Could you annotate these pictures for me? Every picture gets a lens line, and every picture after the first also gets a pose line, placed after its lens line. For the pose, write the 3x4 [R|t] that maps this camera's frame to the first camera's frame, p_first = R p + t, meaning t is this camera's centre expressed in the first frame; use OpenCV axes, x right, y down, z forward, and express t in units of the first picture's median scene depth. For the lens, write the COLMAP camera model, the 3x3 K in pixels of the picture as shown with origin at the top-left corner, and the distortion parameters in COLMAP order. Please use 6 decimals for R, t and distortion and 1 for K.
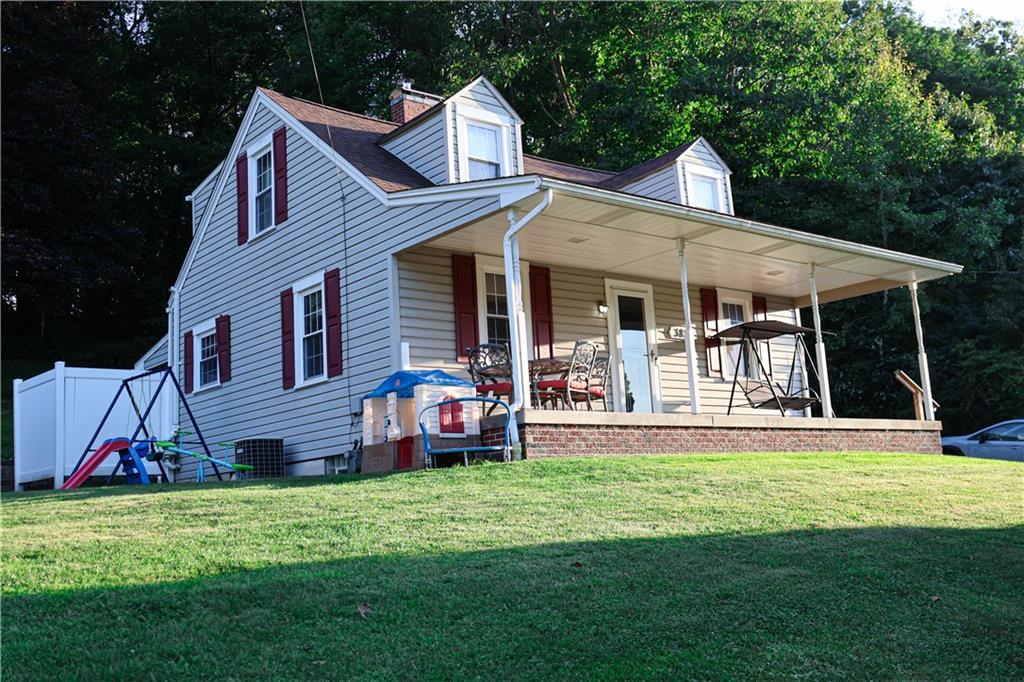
lens RADIAL K [[1078.9, 0, 512.0], [0, 1078.9, 341.0], [0, 0, 1]] dist [0.000920, 0.000200]
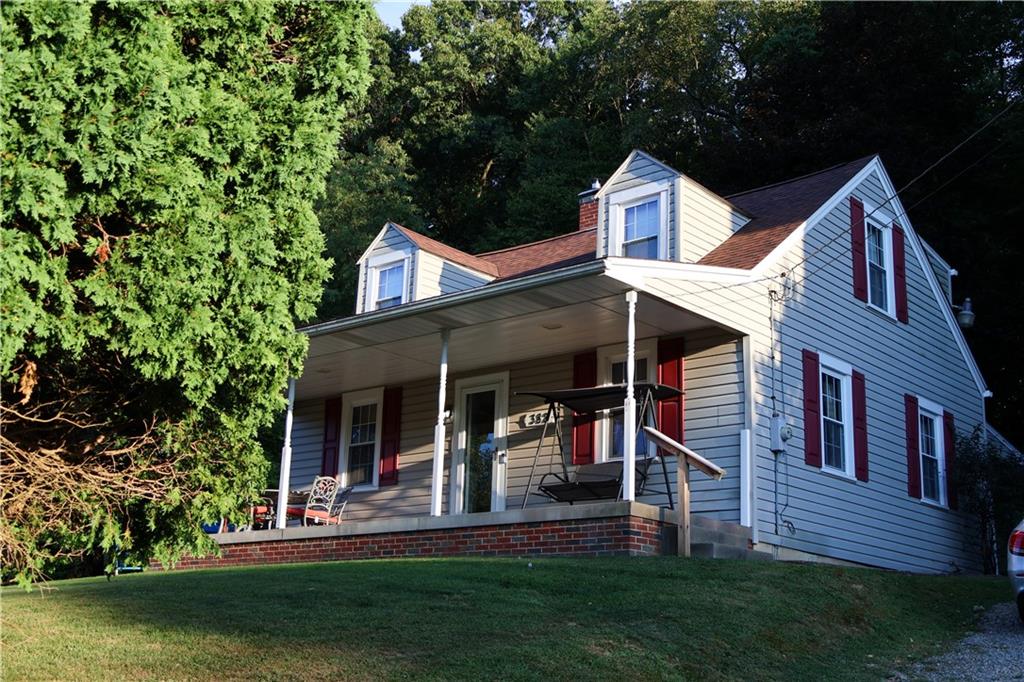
lens RADIAL K [[1276.7, 0, 512.0], [0, 1276.7, 341.0], [0, 0, 1]] dist [0.002813, 0.001857]
pose [[0.188867, -0.196993, -0.962041, 1.146419], [0.120507, 0.976918, -0.176381, 0.109392], [0.974581, -0.082620, 0.208247, 0.787027]]
